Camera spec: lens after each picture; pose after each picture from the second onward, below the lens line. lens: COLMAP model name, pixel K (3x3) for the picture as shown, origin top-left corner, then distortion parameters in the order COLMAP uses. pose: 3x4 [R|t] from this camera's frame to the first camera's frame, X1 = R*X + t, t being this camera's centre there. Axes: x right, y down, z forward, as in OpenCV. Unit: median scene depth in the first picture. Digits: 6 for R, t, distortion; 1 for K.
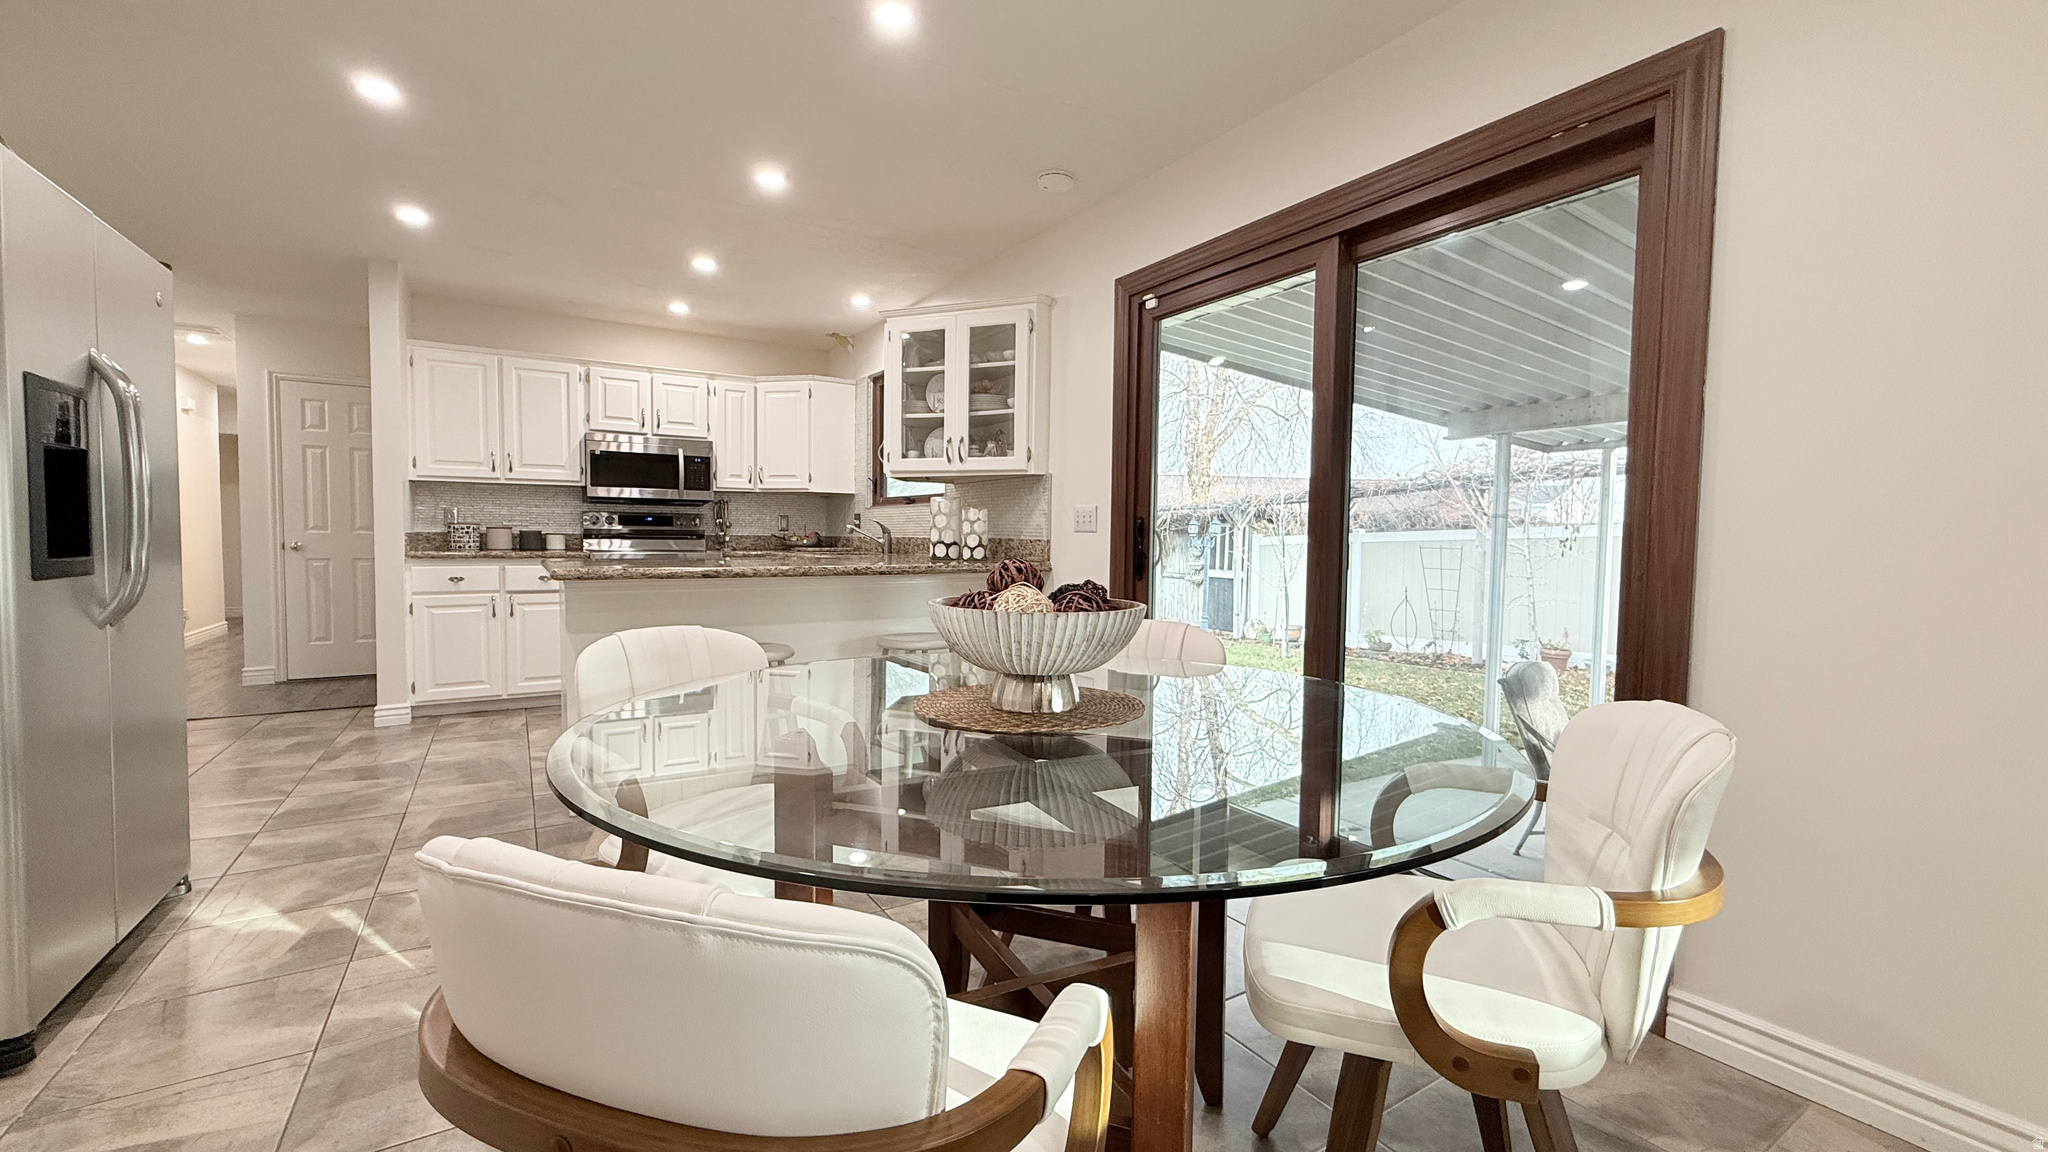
lens RADIAL K [[817.4, 0, 1020.4], [0, 817.4, 575.2], [0, 0, 1]] dist [0.001194, 0.000150]
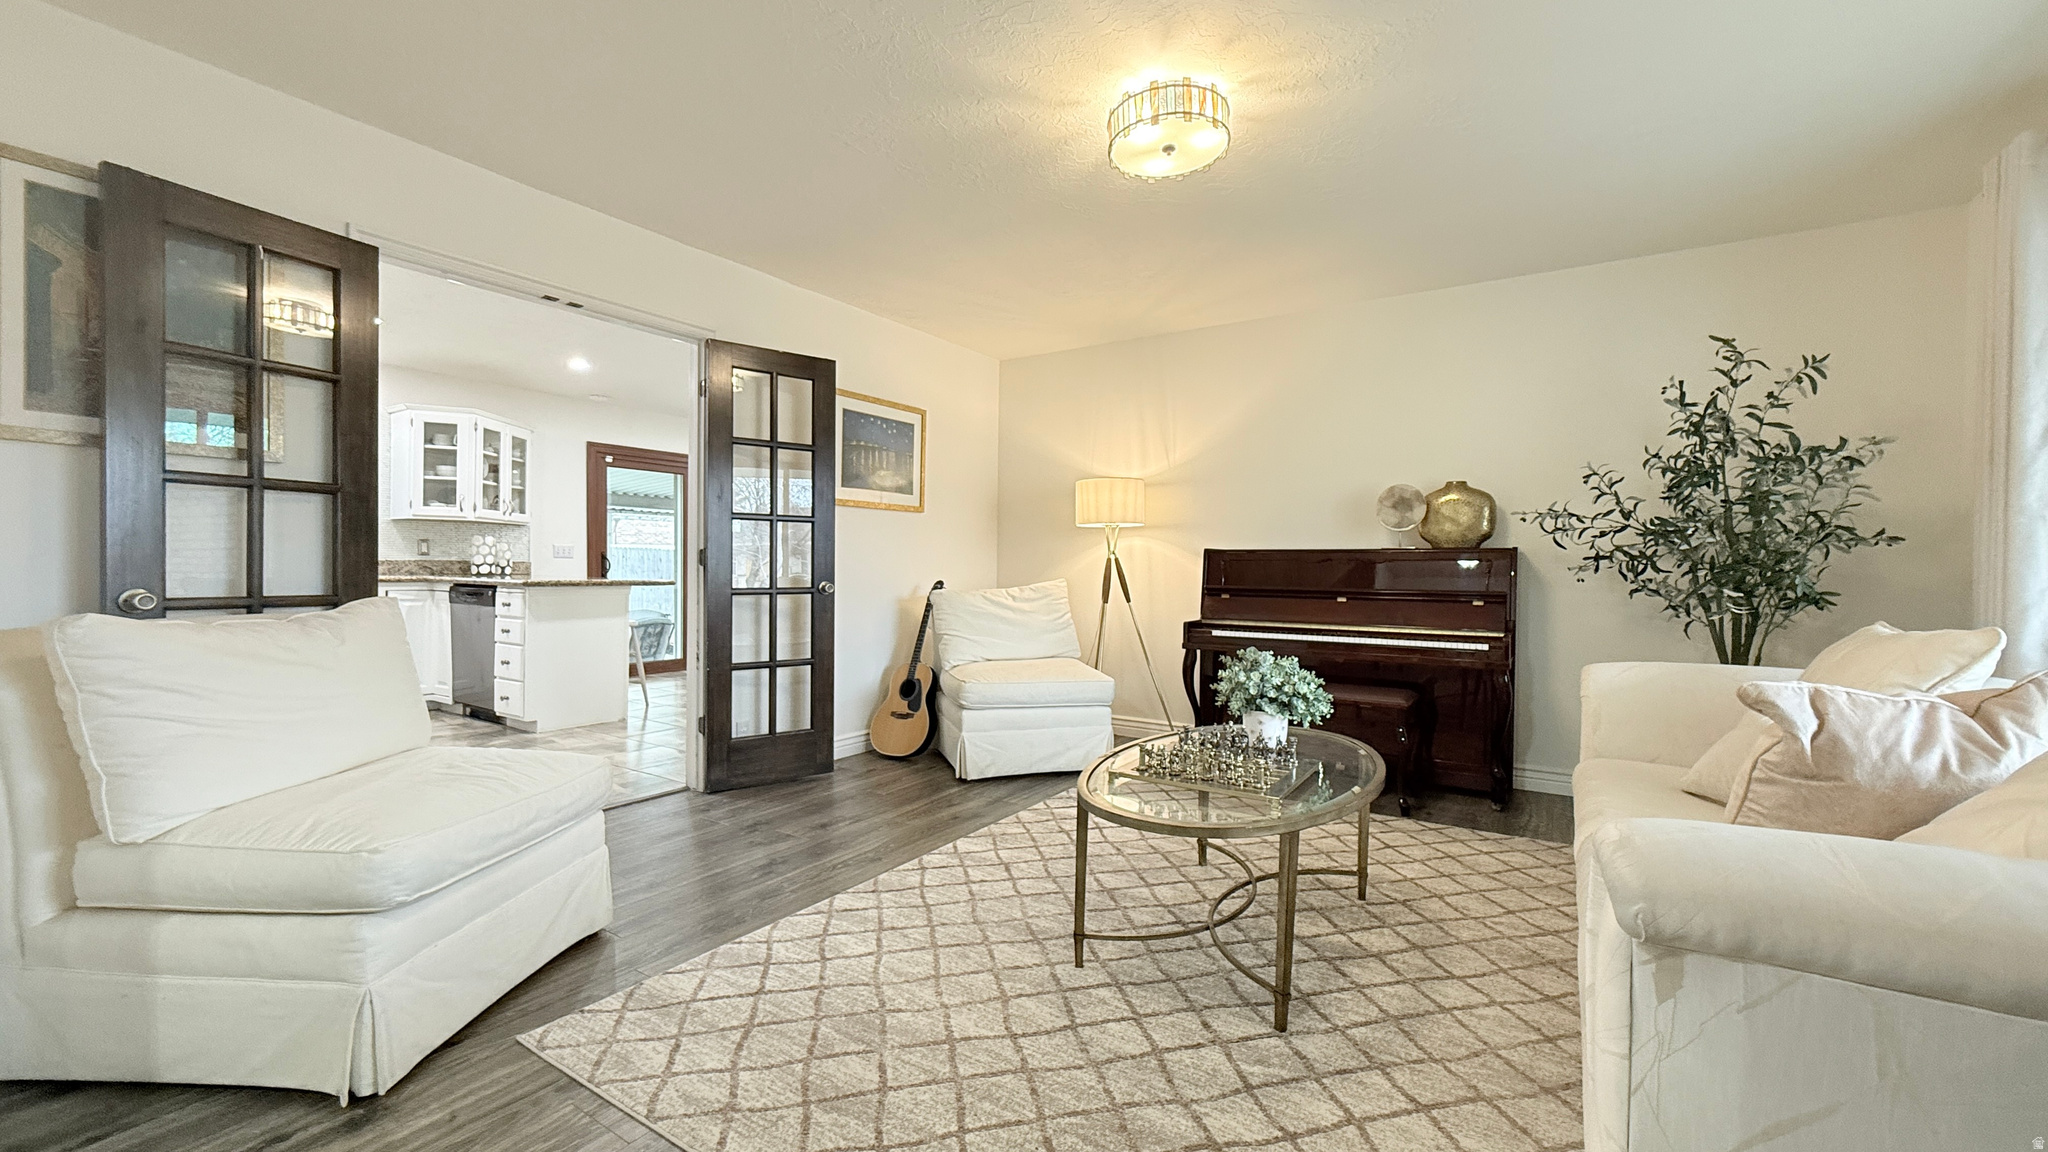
lens RADIAL K [[817.4, 0, 1023.7], [0, 817.4, 581.8], [0, 0, 1]] dist [0.001194, 0.000150]
pose [[-0.422699, -0.034611, 0.905609, -1.723059], [0.026186, 0.998387, 0.050379, -0.051037], [-0.905892, 0.045010, -0.421111, 0.651012]]
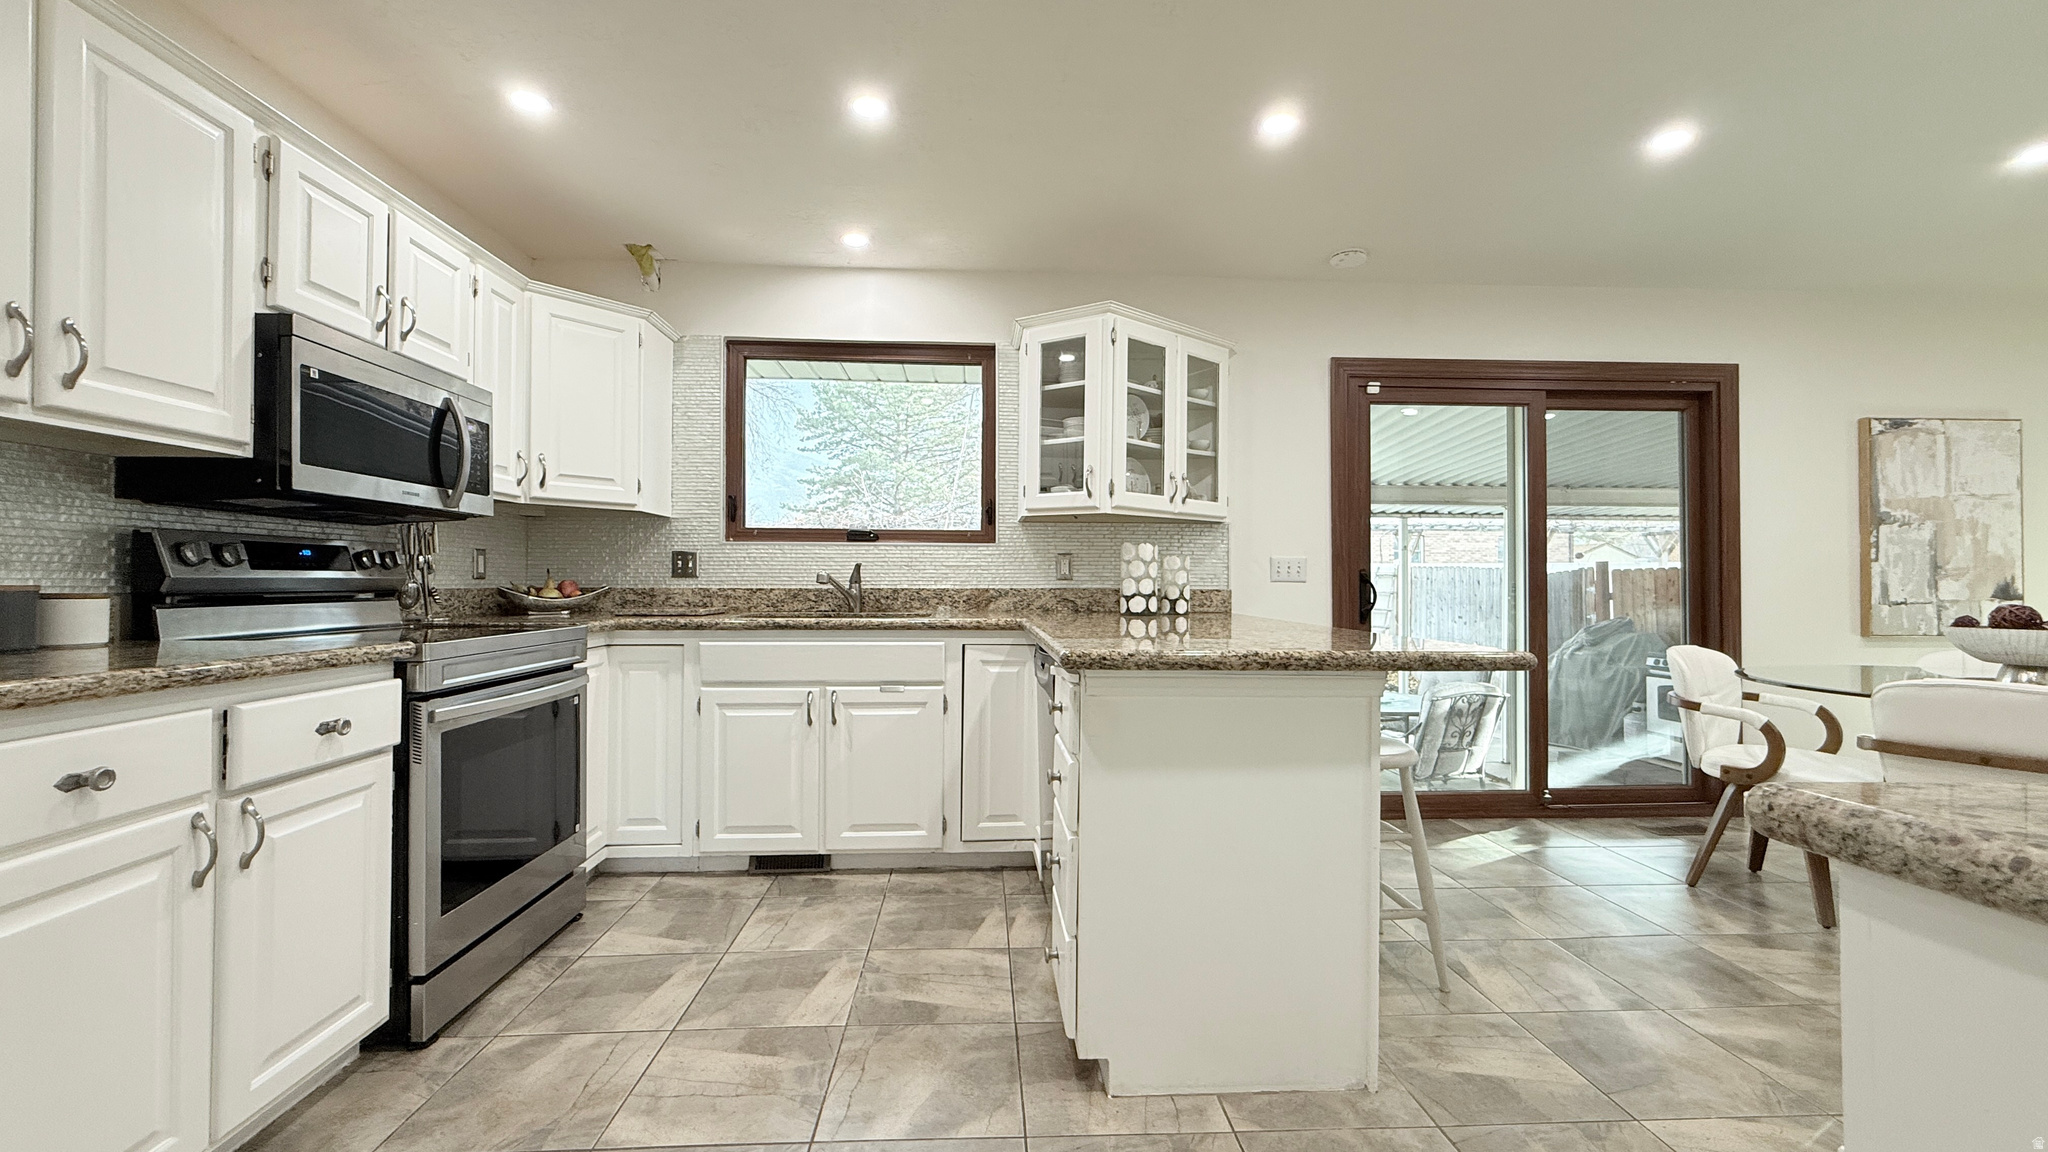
lens RADIAL K [[817.4, 0, 1007.4], [0, 817.4, 572.4], [0, 0, 1]] dist [0.001194, 0.000150]
pose [[0.481906, 0.000458, 0.876223, -0.798826], [0.043712, 0.998742, -0.024562, -0.042690], [-0.875132, 0.050138, 0.481280, 0.636700]]
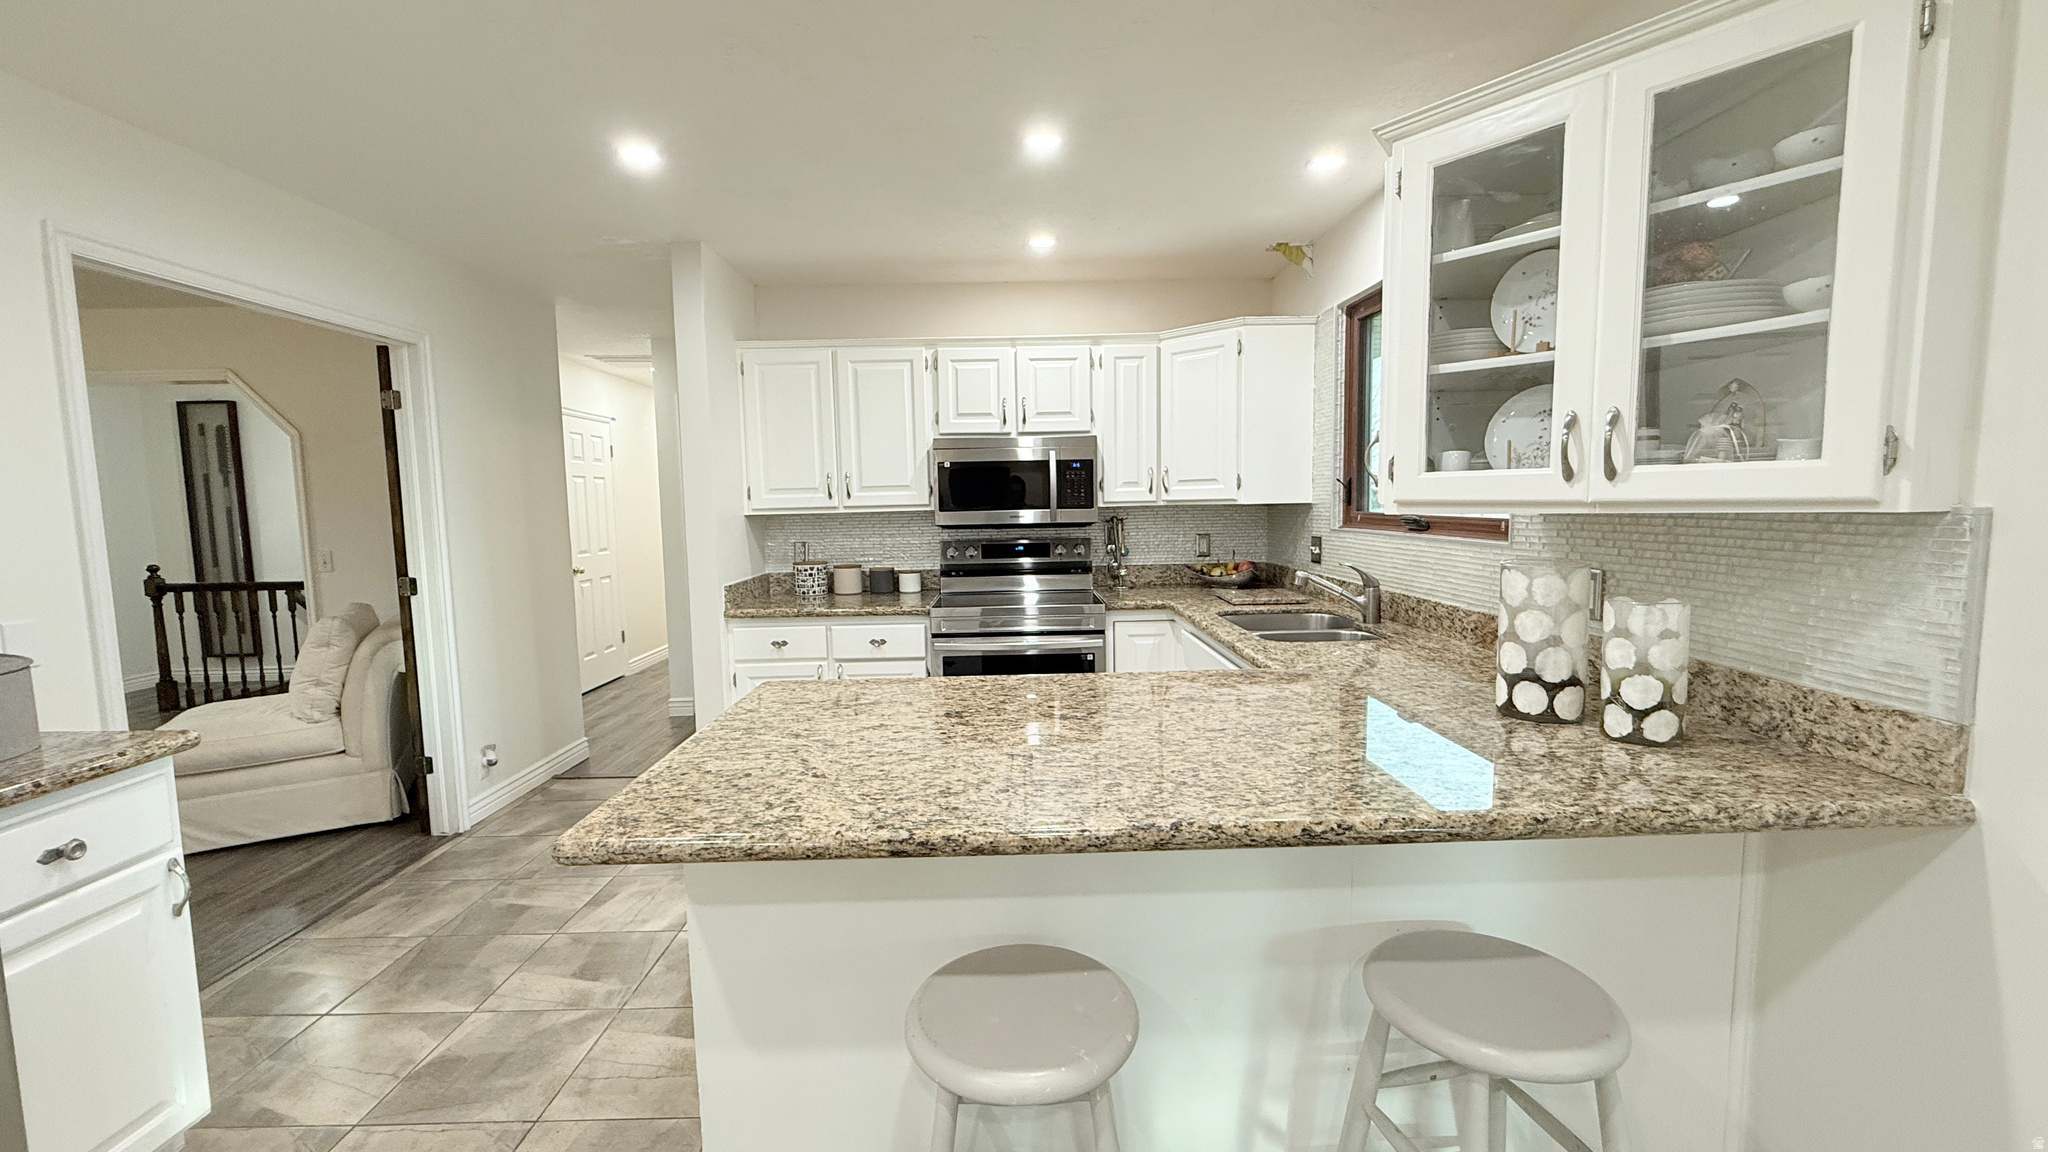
lens RADIAL K [[817.4, 0, 1014.3], [0, 817.4, 574.7], [0, 0, 1]] dist [0.001194, 0.000150]
pose [[0.851627, 0.018815, -0.523810, -0.092845], [0.005273, 0.998997, 0.044457, -0.097584], [0.524121, -0.040622, 0.850674, 0.468999]]
